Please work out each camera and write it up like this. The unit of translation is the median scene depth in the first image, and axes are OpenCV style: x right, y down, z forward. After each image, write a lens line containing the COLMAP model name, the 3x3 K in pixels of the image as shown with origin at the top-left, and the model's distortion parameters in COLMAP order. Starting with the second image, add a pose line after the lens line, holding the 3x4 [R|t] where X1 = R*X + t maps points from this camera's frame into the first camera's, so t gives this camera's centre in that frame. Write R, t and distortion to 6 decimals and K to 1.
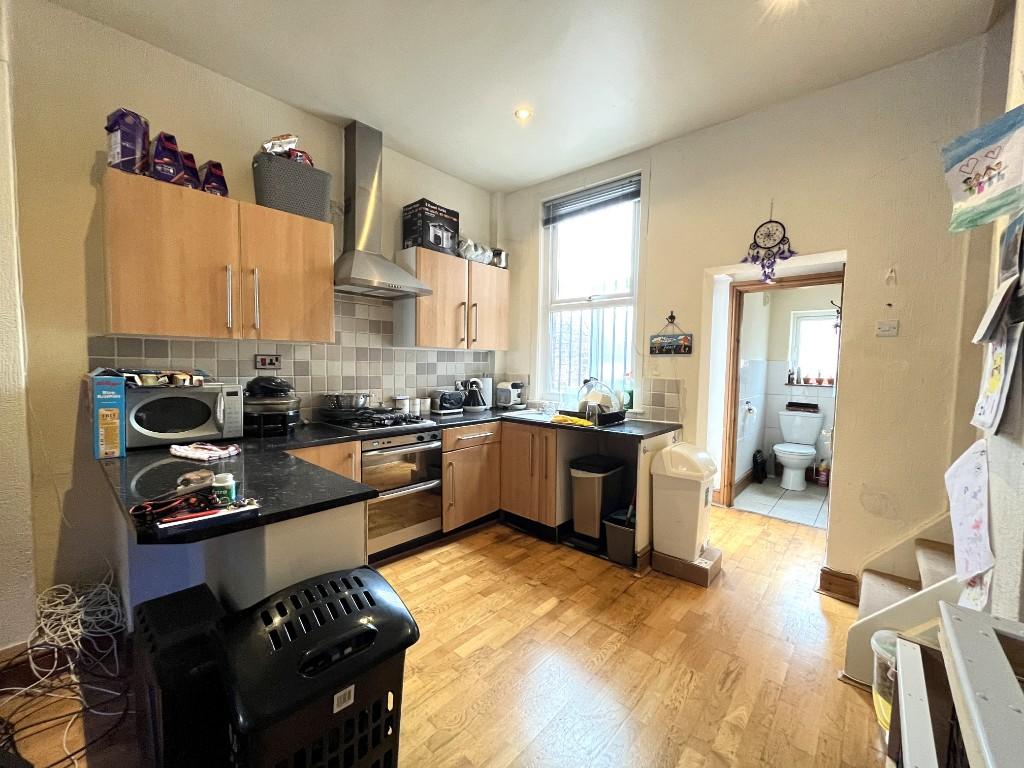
lens RADIAL K [[414.4, 0, 509.2], [0, 414.4, 383.9], [0, 0, 1]] dist [-0.004421, -0.000157]
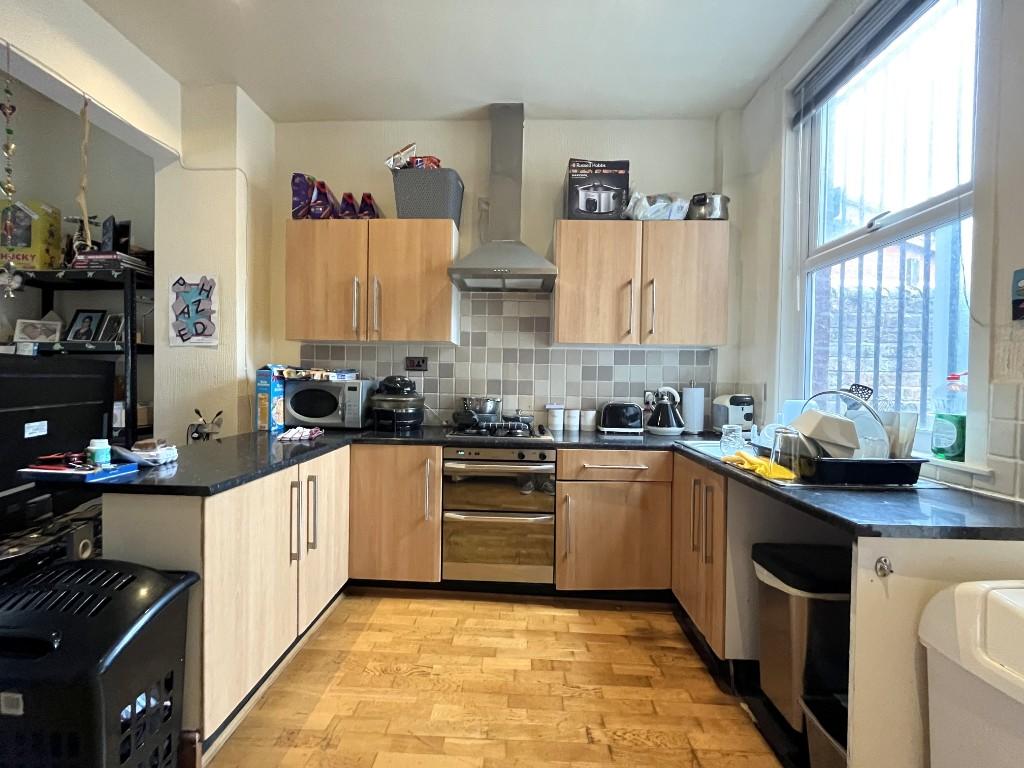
lens RADIAL K [[414.4, 0, 509.2], [0, 414.4, 383.9], [0, 0, 1]] dist [-0.004421, -0.000157]
pose [[0.647693, 0.005776, -0.761880, 0.326361], [-0.046829, 0.998382, -0.032242, 0.018806], [0.760461, 0.056561, 0.646916, 0.408922]]
